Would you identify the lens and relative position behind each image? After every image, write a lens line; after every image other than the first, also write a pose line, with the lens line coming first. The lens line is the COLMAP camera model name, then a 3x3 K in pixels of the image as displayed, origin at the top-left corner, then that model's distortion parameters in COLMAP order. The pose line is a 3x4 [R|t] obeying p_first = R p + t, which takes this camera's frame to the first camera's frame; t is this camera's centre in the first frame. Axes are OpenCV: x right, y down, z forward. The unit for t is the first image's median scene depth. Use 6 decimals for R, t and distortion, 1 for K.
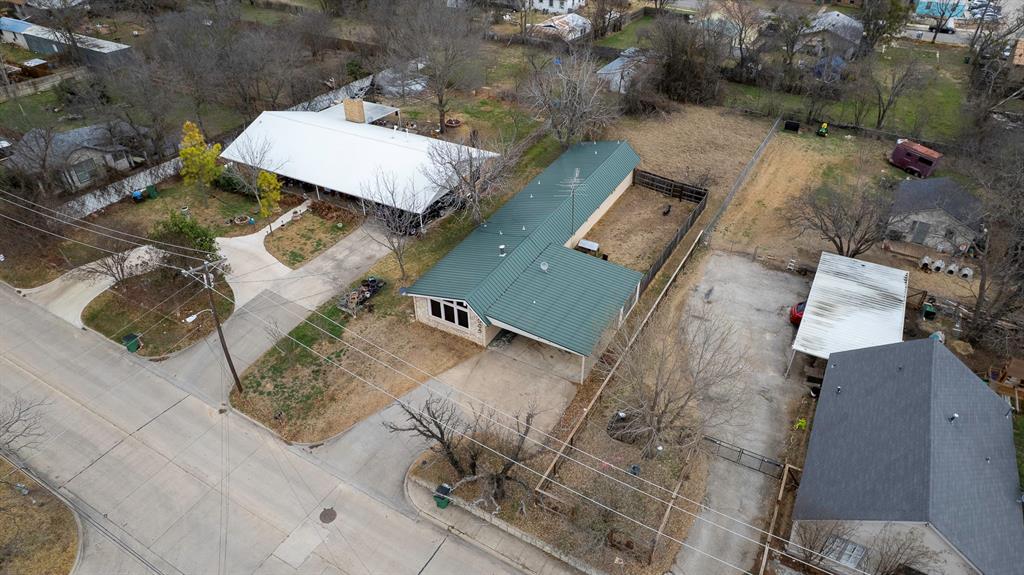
lens RADIAL K [[657.1, 0, 518.0], [0, 657.1, 290.5], [0, 0, 1]] dist [-0.070611, 0.057492]
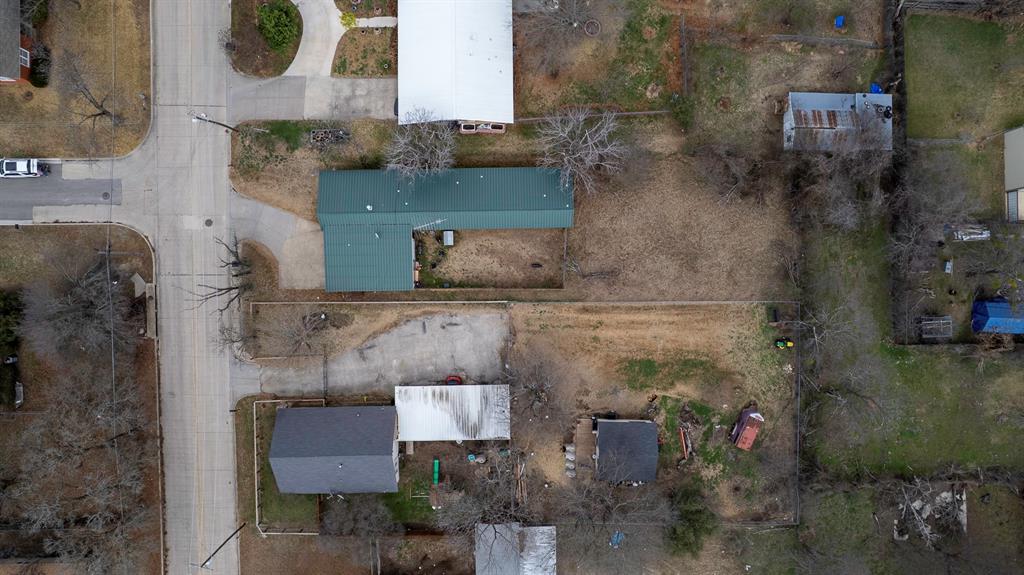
lens RADIAL K [[657.1, 0, 518.0], [0, 657.1, 290.5], [0, 0, 1]] dist [-0.070611, 0.057492]
pose [[0.495292, 0.868721, 0.003187, 0.329590], [-0.524364, 0.296031, 0.798378, -1.482115], [0.692625, -0.397101, 0.602148, 0.240037]]
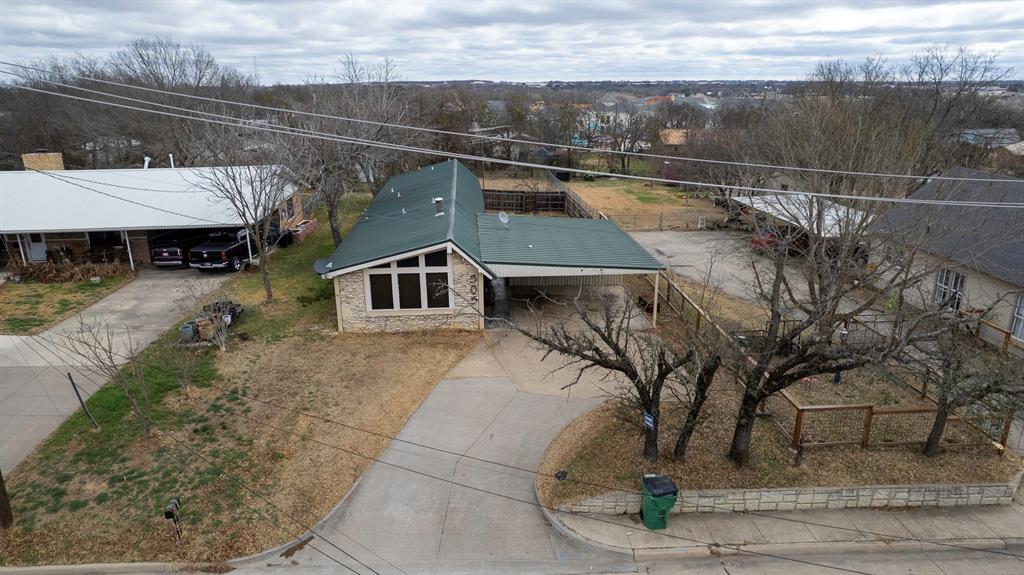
lens RADIAL K [[657.1, 0, 518.0], [0, 657.1, 290.5], [0, 0, 1]] dist [-0.070611, 0.057492]
pose [[0.834281, -0.168660, 0.524909, -0.327073], [0.330754, 0.914818, -0.231753, 0.199682], [-0.441109, 0.366963, 0.819000, 0.479086]]
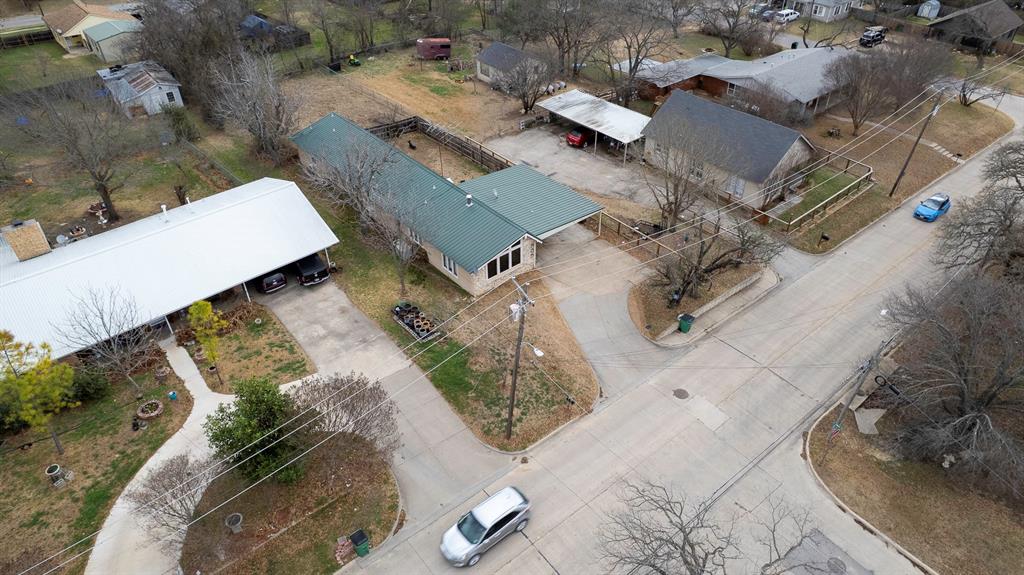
lens RADIAL K [[657.1, 0, 518.0], [0, 657.1, 290.5], [0, 0, 1]] dist [-0.070611, 0.057492]
pose [[0.353138, -0.575402, 0.737703, -0.895256], [0.557646, 0.762585, 0.327865, -0.262919], [-0.751215, 0.295596, 0.590168, 0.371379]]
